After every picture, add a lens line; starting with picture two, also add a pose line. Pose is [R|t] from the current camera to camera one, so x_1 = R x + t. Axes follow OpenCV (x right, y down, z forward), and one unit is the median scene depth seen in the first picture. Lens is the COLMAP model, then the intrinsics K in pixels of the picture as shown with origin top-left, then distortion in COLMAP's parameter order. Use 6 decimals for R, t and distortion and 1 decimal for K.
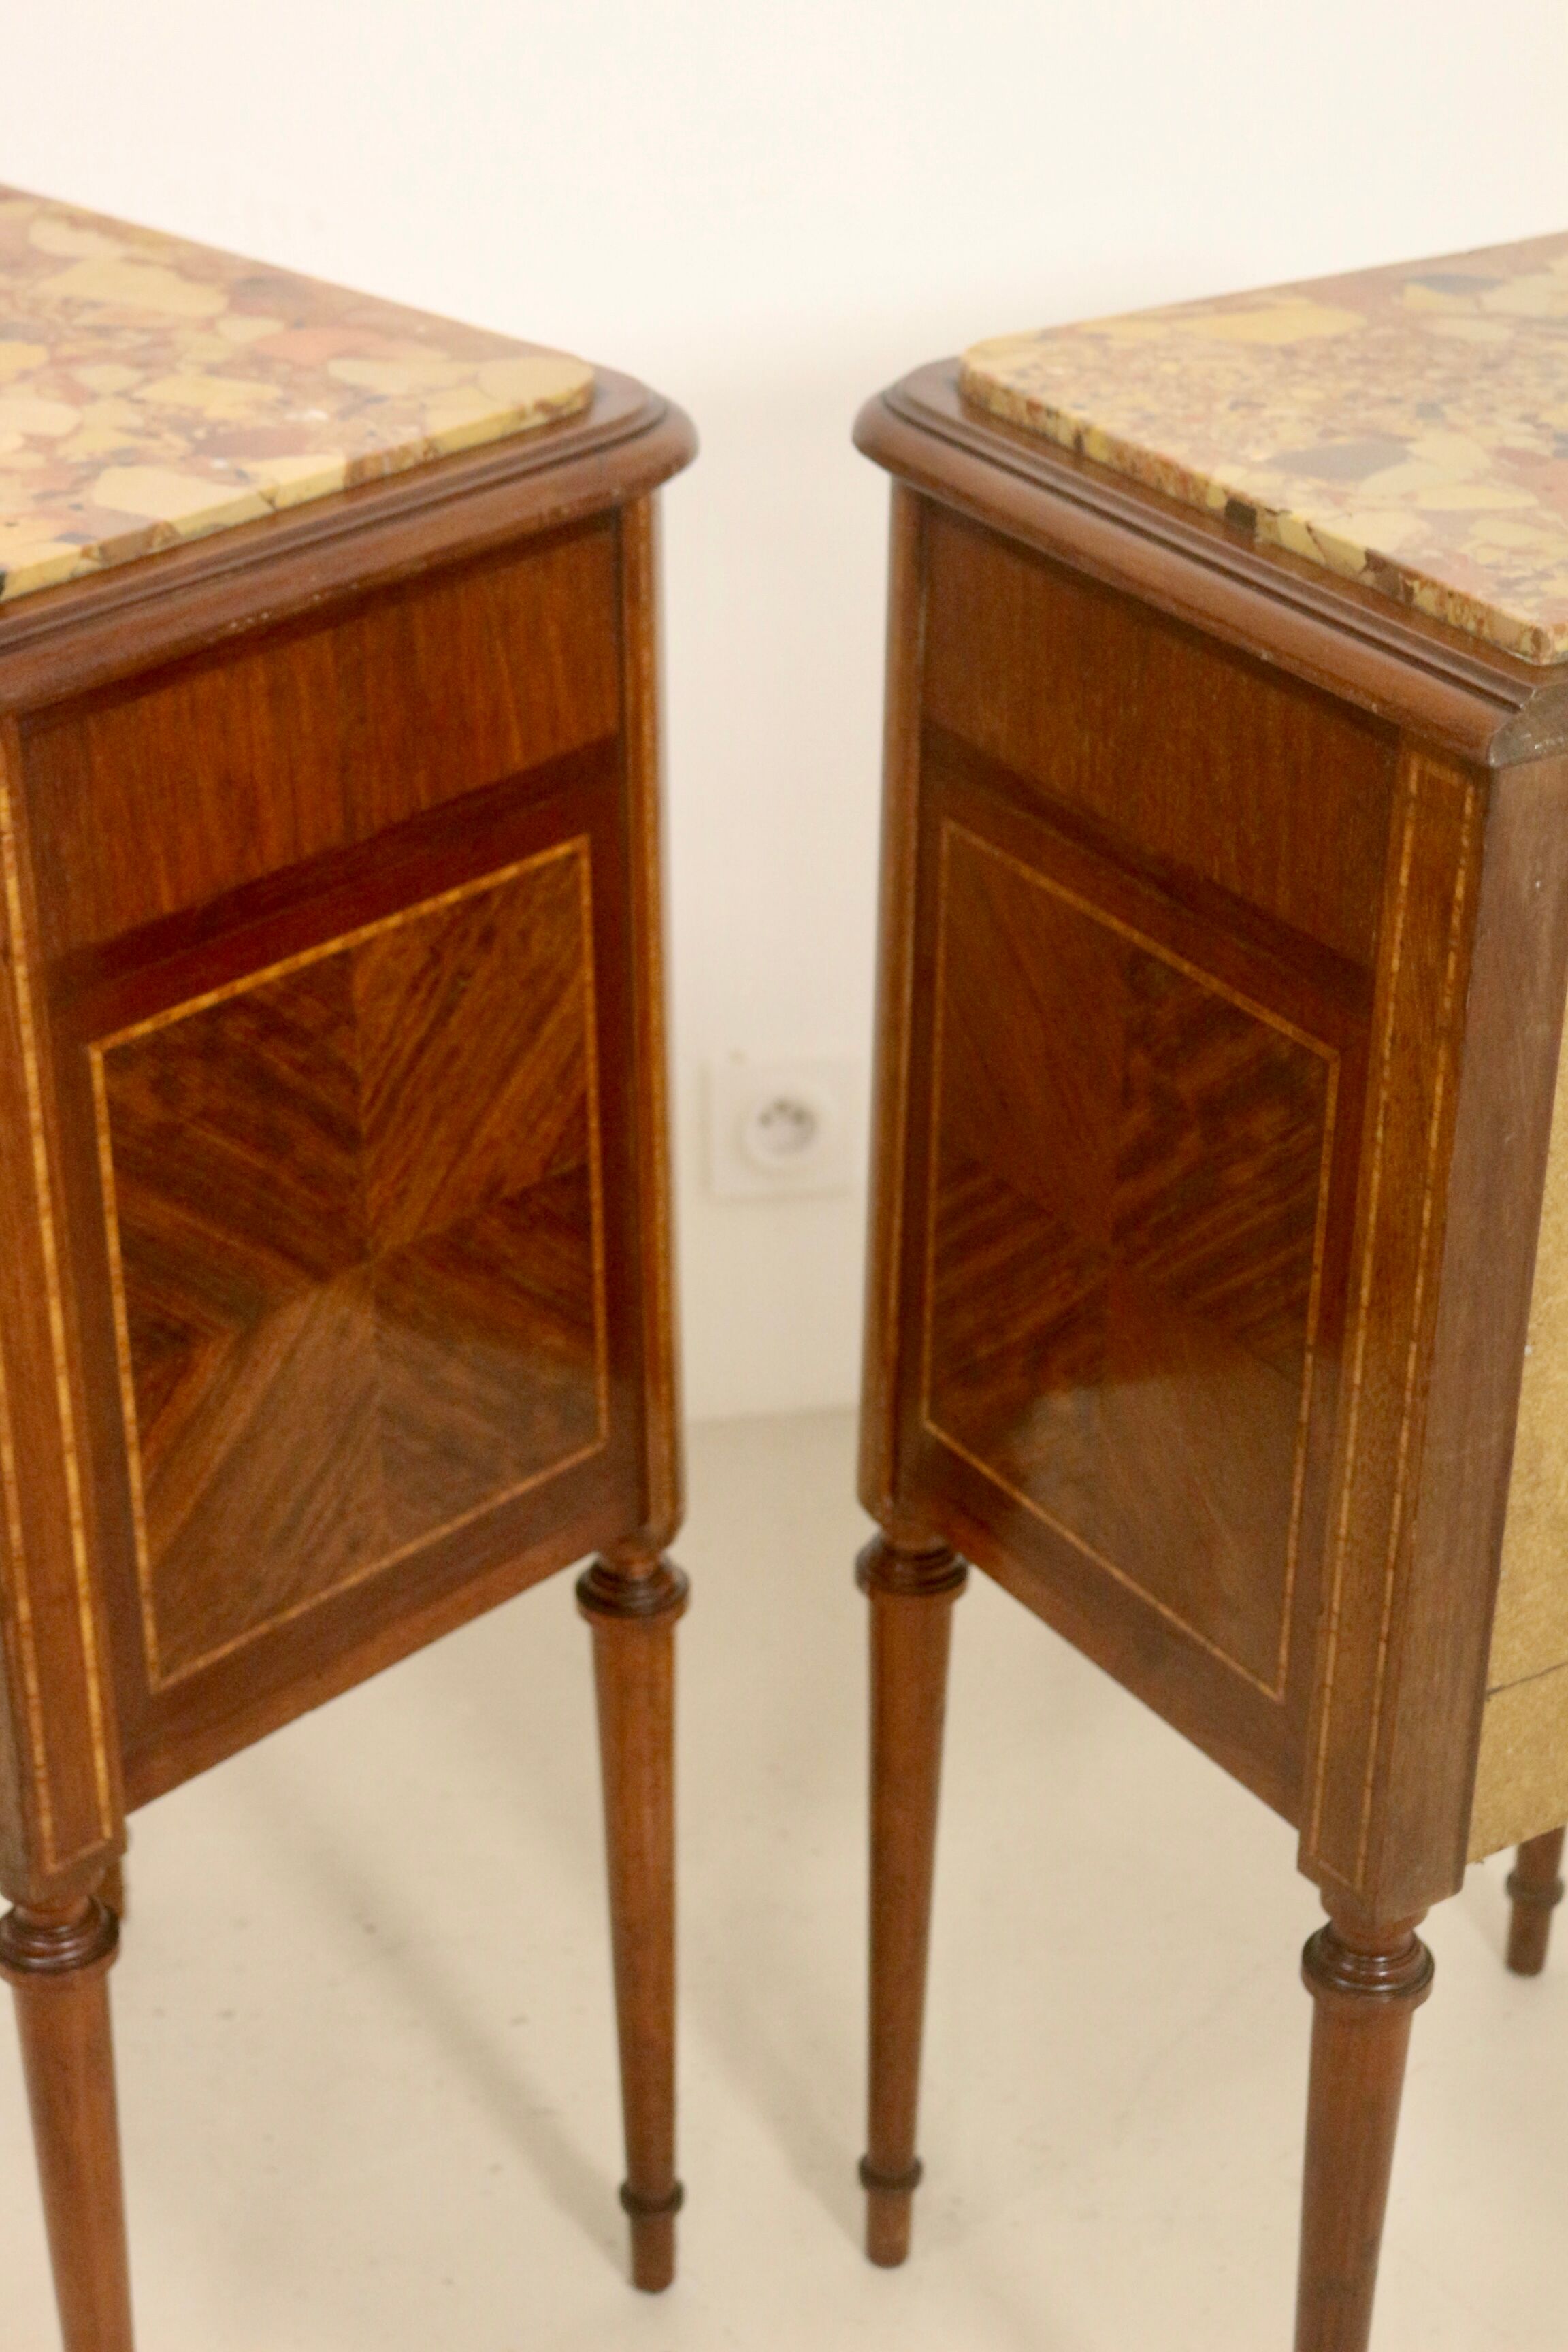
lens RADIAL K [[4241.4, 0, 784.7], [0, 4241.4, 1172.0], [0, 0, 1]] dist [-0.020331, 0.047968]
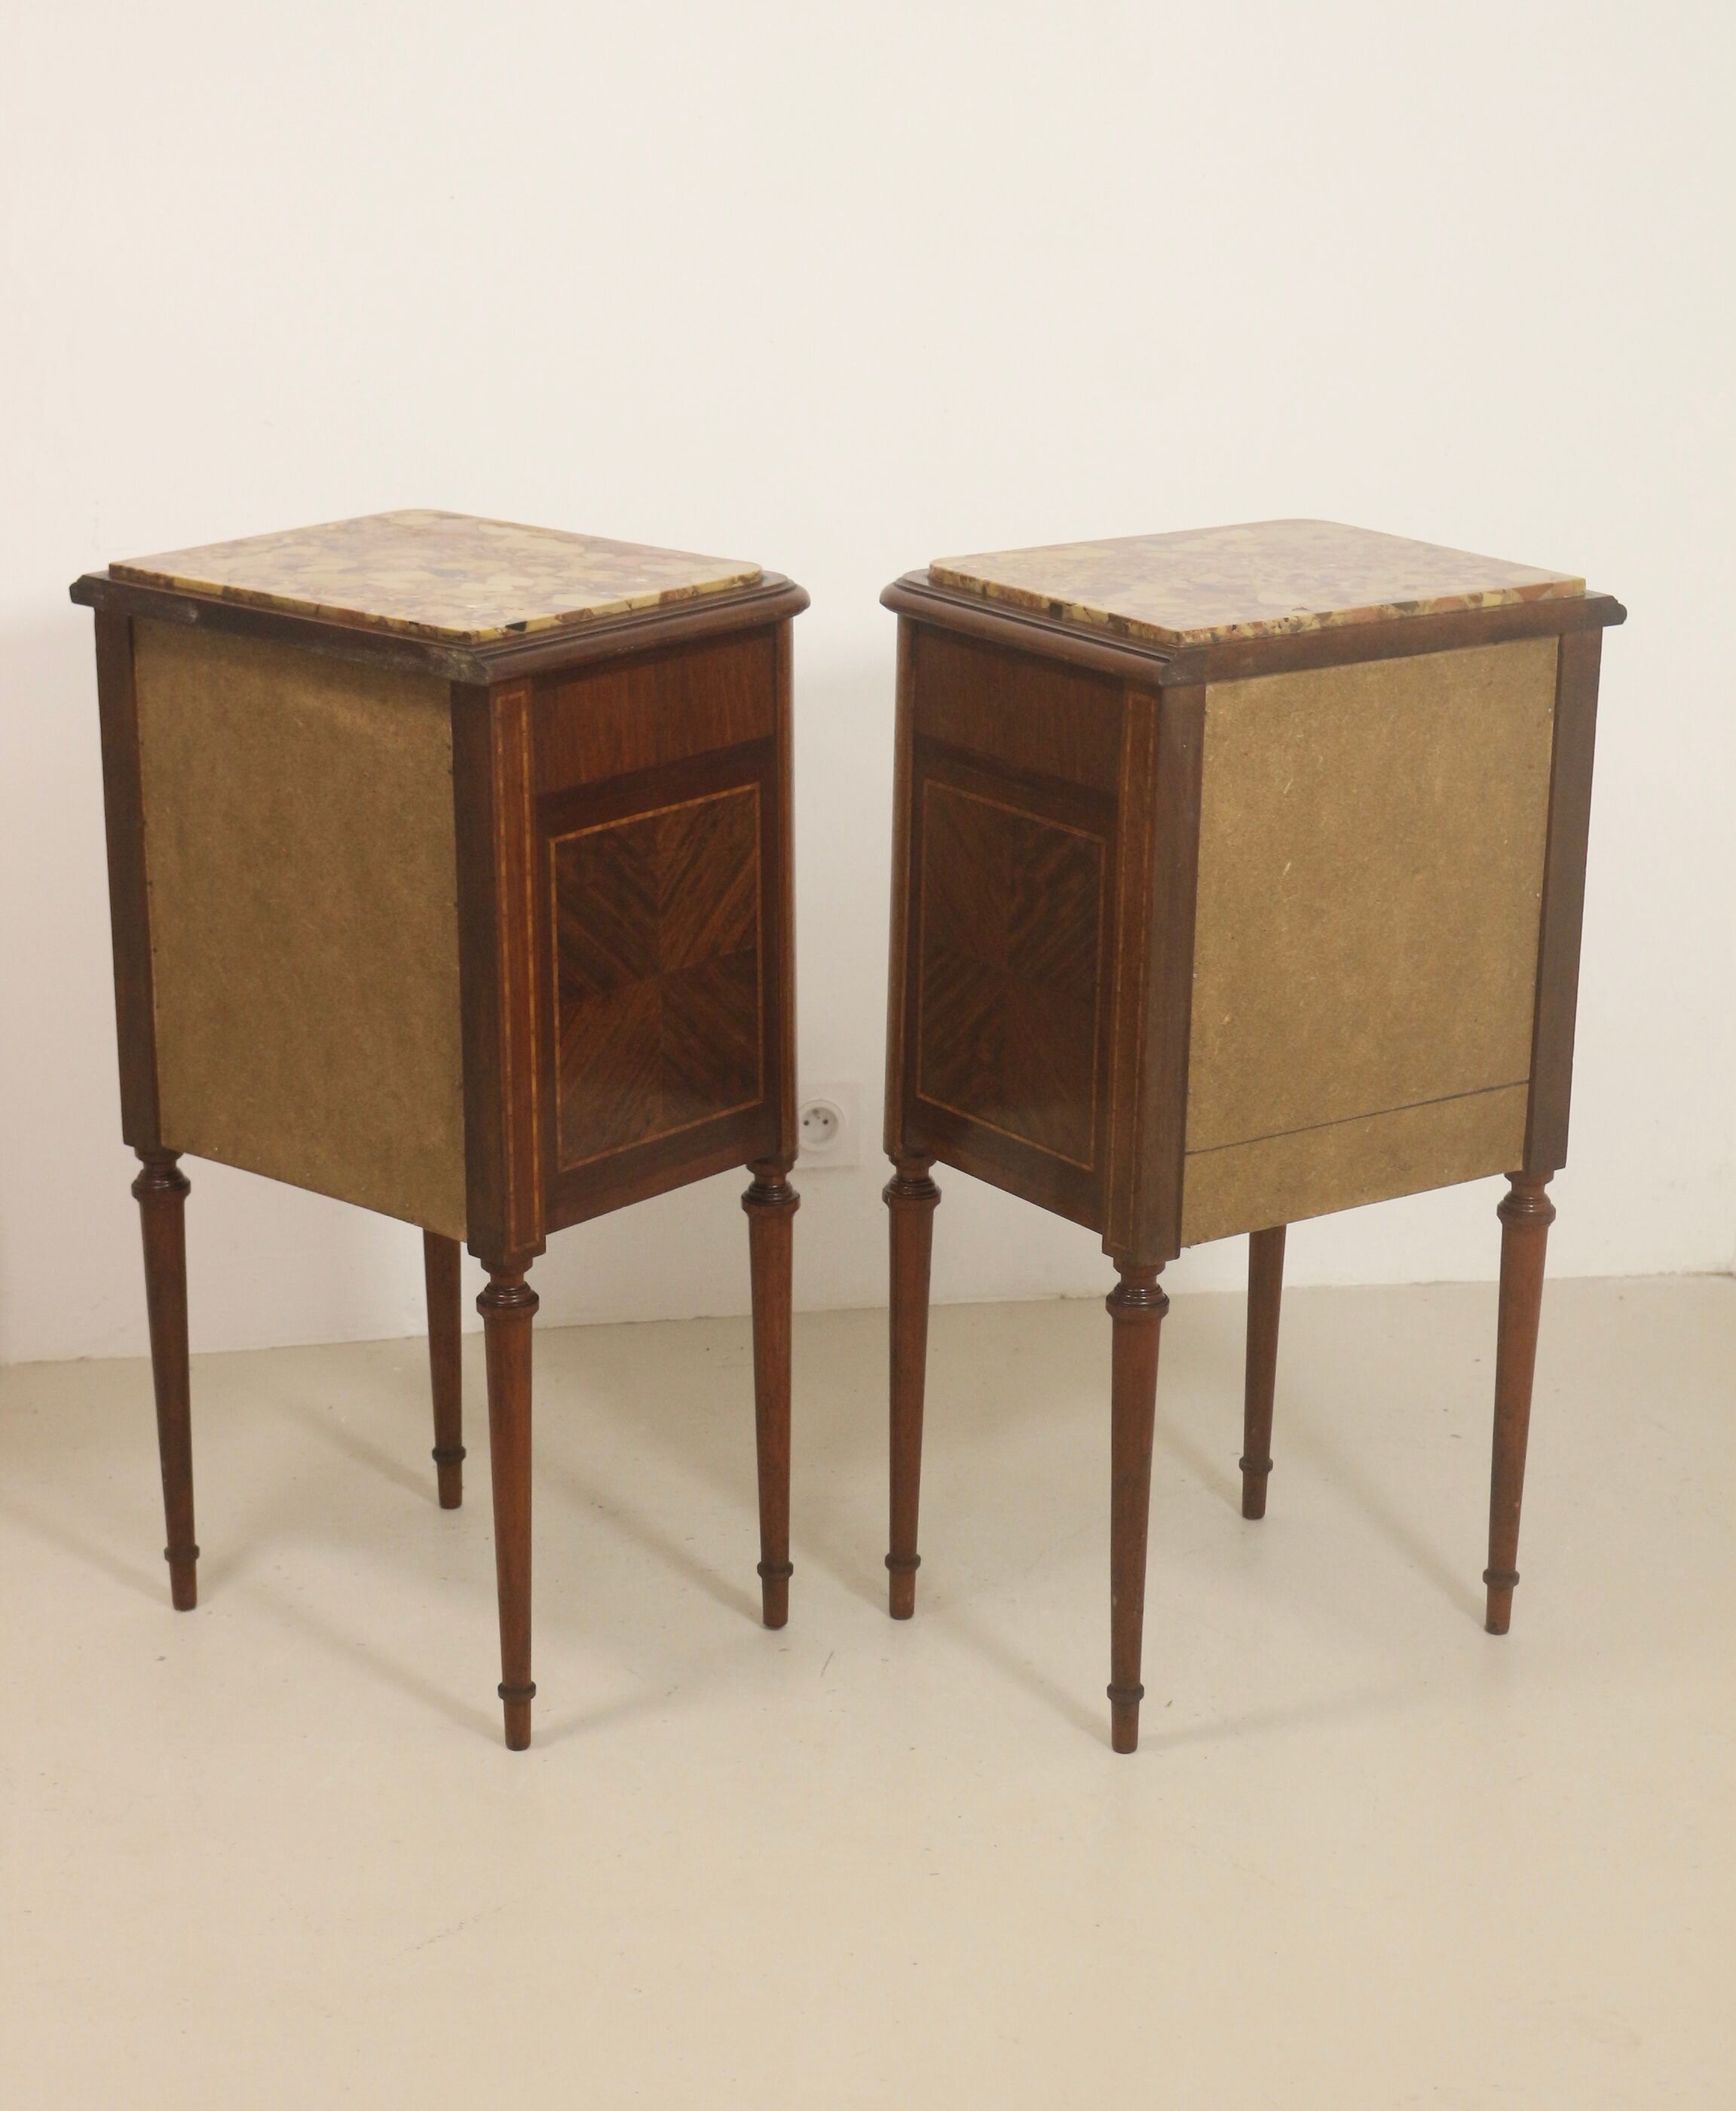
lens RADIAL K [[4185.0, 0, 867.4], [0, 4185.0, 1057.3], [0, 0, 1]] dist [-0.006472, -0.019072]
pose [[0.999137, -0.008551, 0.040642, -0.082560], [0.016108, 0.981758, -0.189450, 0.479144], [-0.038280, 0.189942, 0.981049, -1.095997]]
